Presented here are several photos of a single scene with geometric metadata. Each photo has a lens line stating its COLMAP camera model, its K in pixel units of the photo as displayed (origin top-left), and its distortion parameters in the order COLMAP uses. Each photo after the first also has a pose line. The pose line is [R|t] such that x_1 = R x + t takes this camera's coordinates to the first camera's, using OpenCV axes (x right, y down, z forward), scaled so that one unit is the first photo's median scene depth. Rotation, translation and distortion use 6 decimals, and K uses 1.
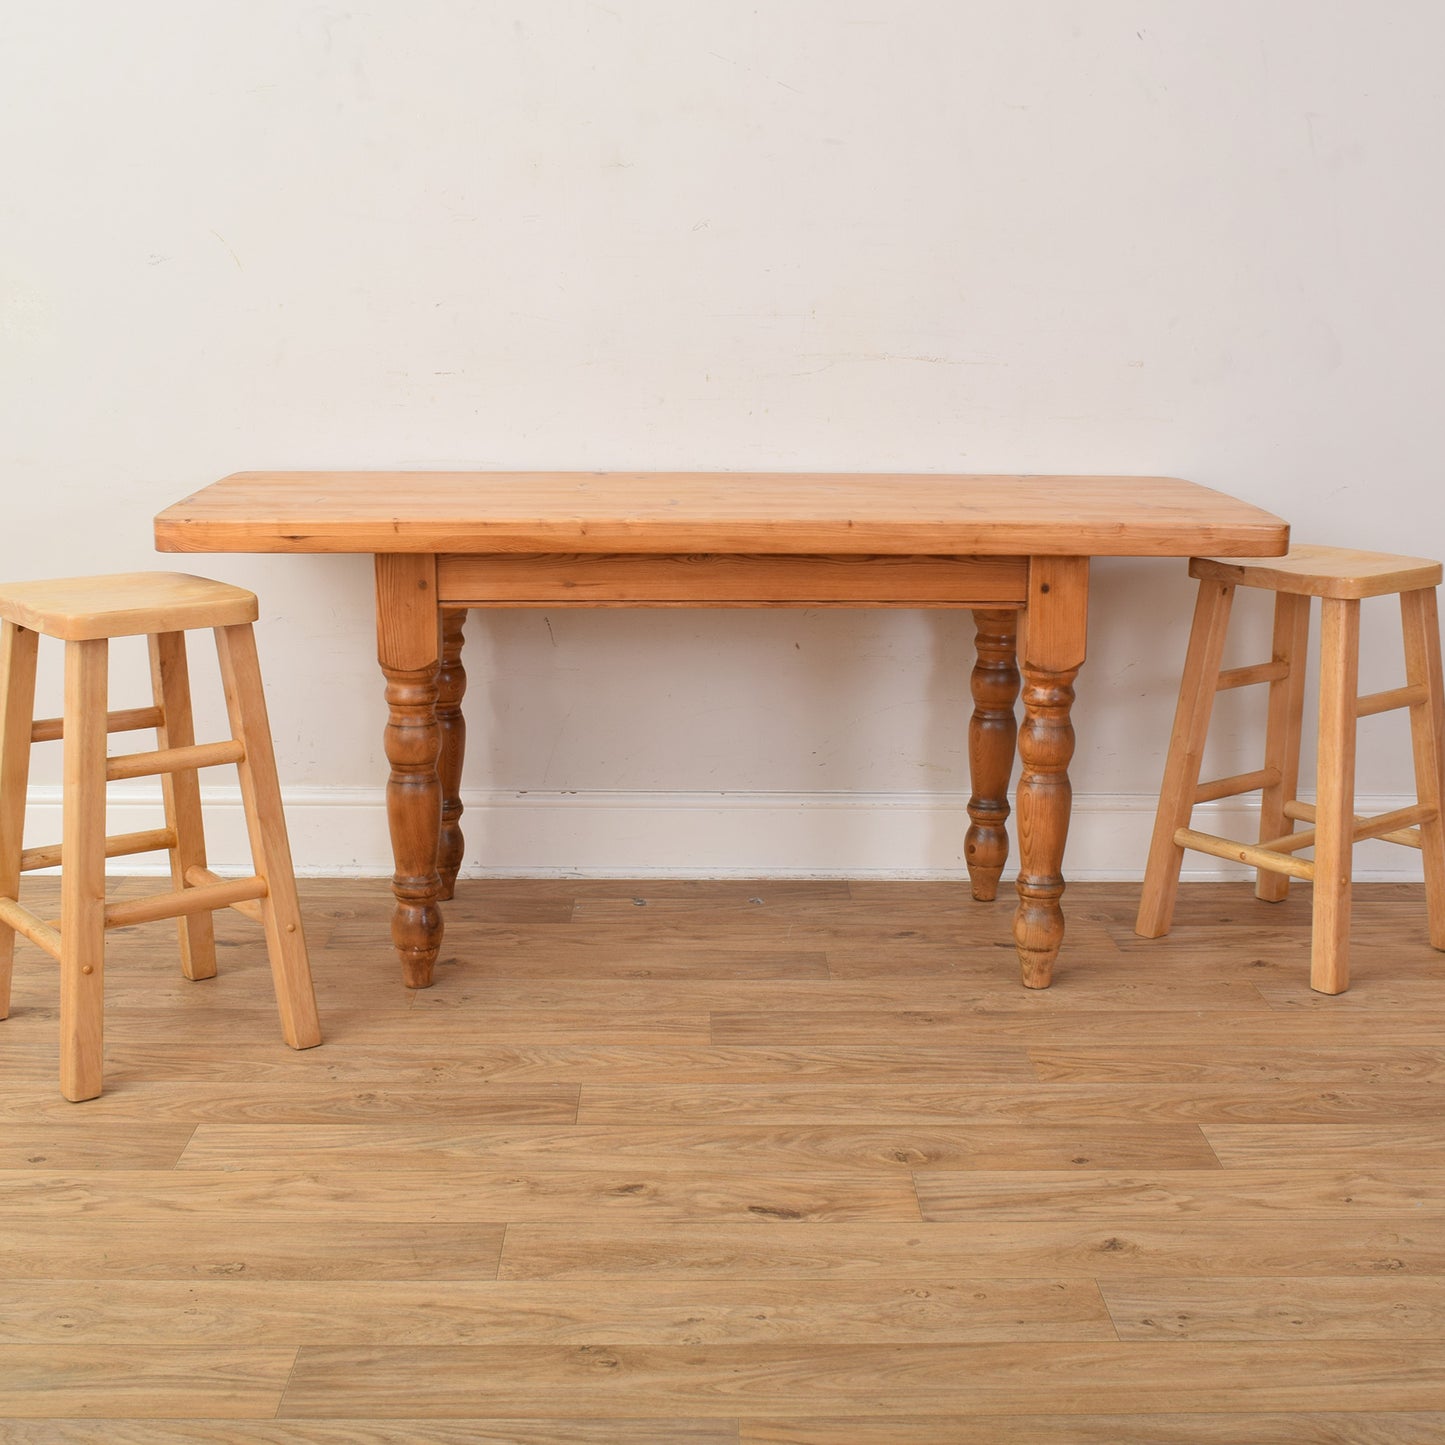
lens RADIAL K [[2034.9, 0, 723.9], [0, 2034.9, 660.6], [0, 0, 1]] dist [-0.015053, -0.024519]
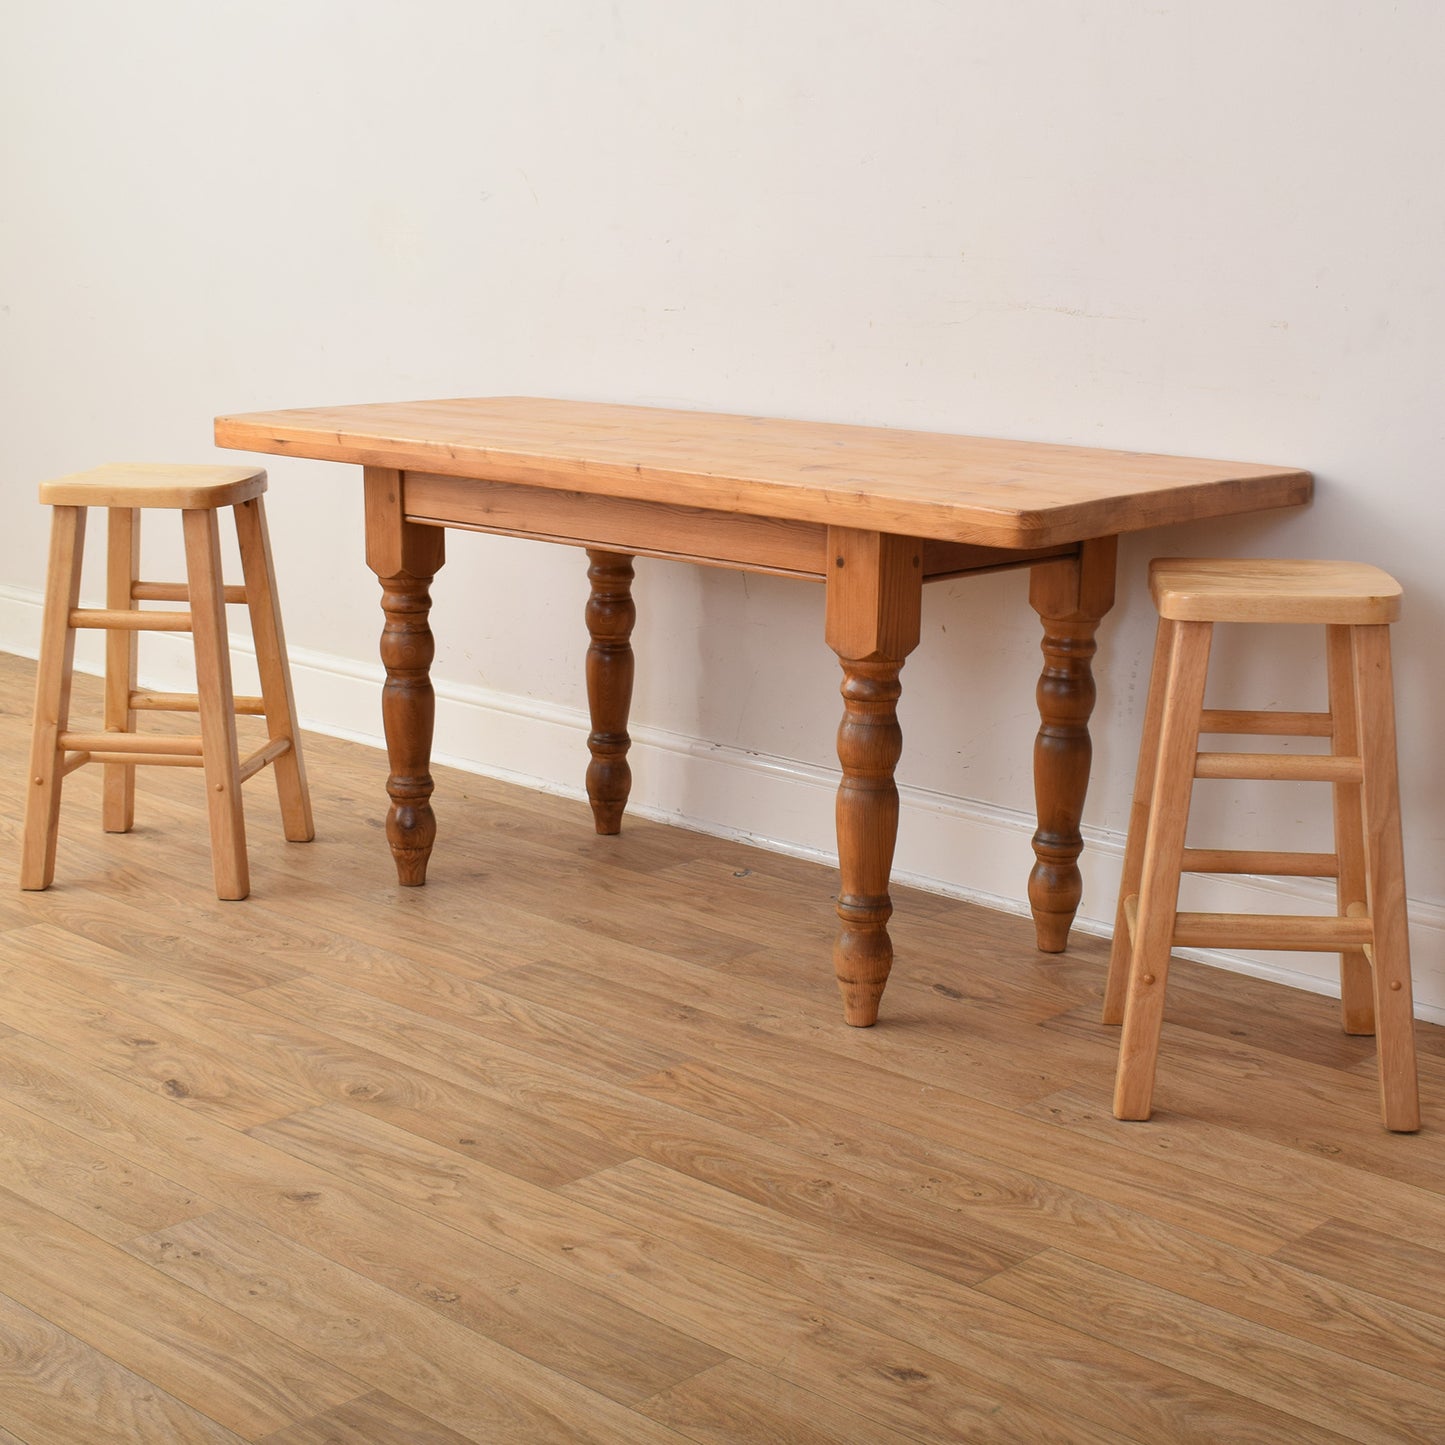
lens RADIAL K [[2373.6, 0, 790.0], [0, 2373.6, 689.2], [0, 0, 1]] dist [-0.004387, -0.022997]
pose [[0.724393, 0.137483, -0.675539, 0.916497], [-0.136023, 0.989153, 0.055448, -0.038380], [0.675834, 0.051723, 0.735236, 0.261648]]
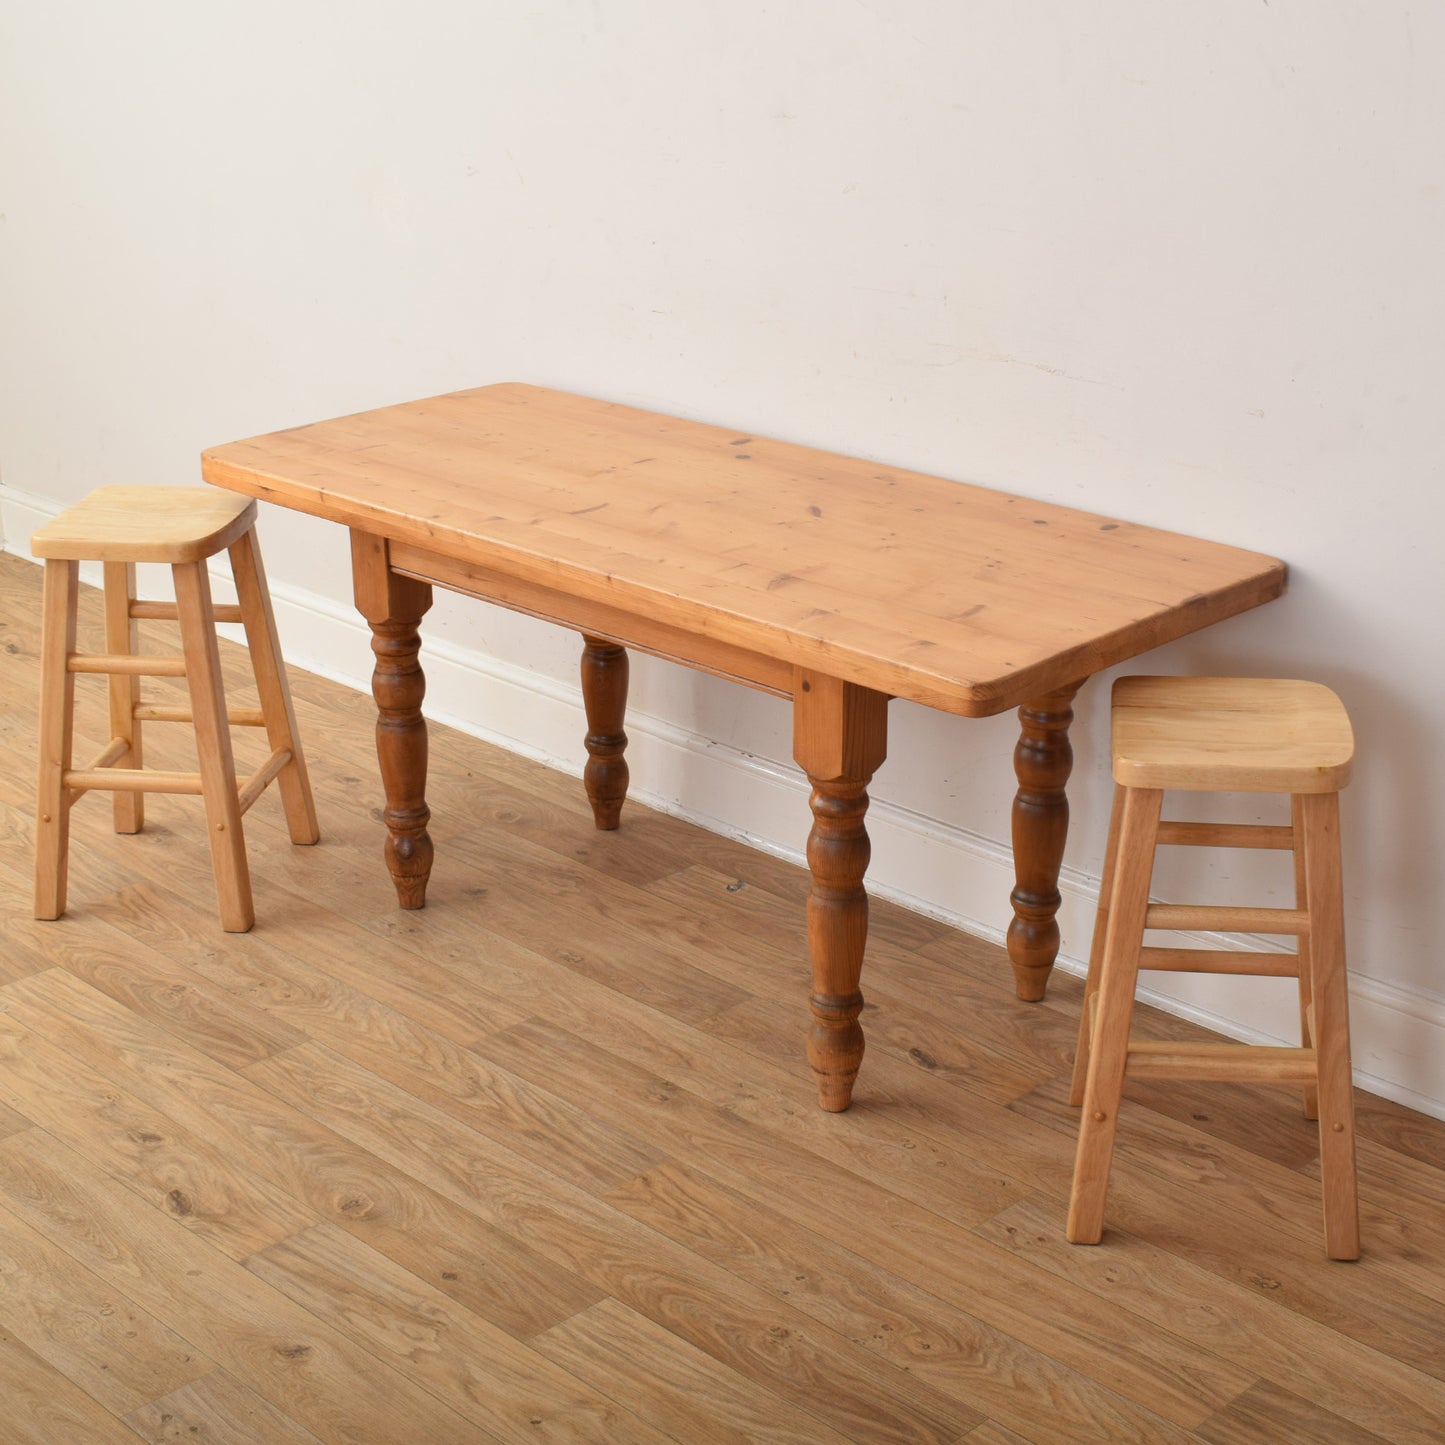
lens RADIAL K [[2469.7, 0, 761.6], [0, 2469.7, 674.2], [0, 0, 1]] dist [-0.004900, -0.027978]
pose [[0.697478, 0.227708, -0.679465, 0.954991], [-0.121472, 0.972018, 0.201059, -0.278129], [0.706235, -0.057698, 0.705622, 0.249956]]
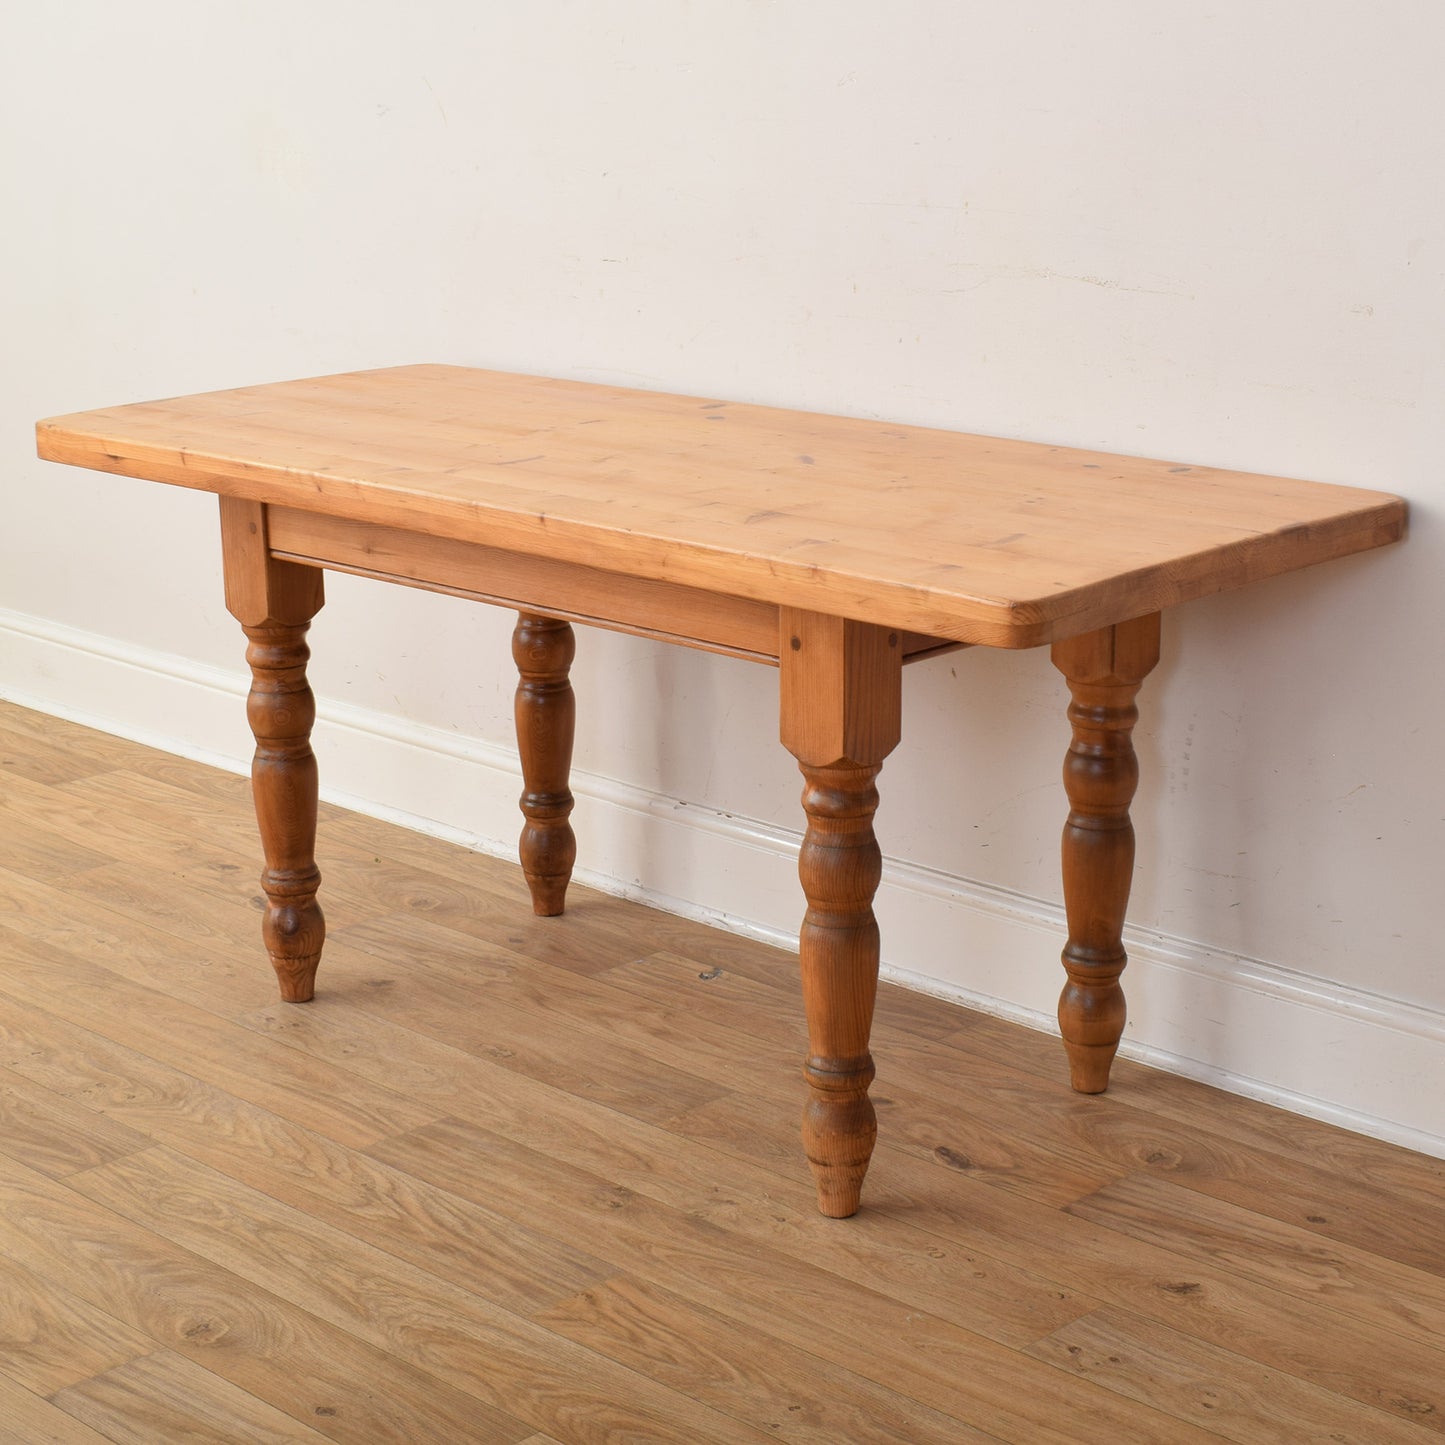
lens RADIAL K [[2847.8, 0, 785.7], [0, 2847.8, 657.4], [0, 0, 1]] dist [-0.018080, -0.019672]
pose [[0.707243, 0.153210, -0.690169, 0.894433], [-0.115359, 0.988161, 0.101148, -0.139316], [0.697495, 0.008081, 0.716544, 0.339891]]
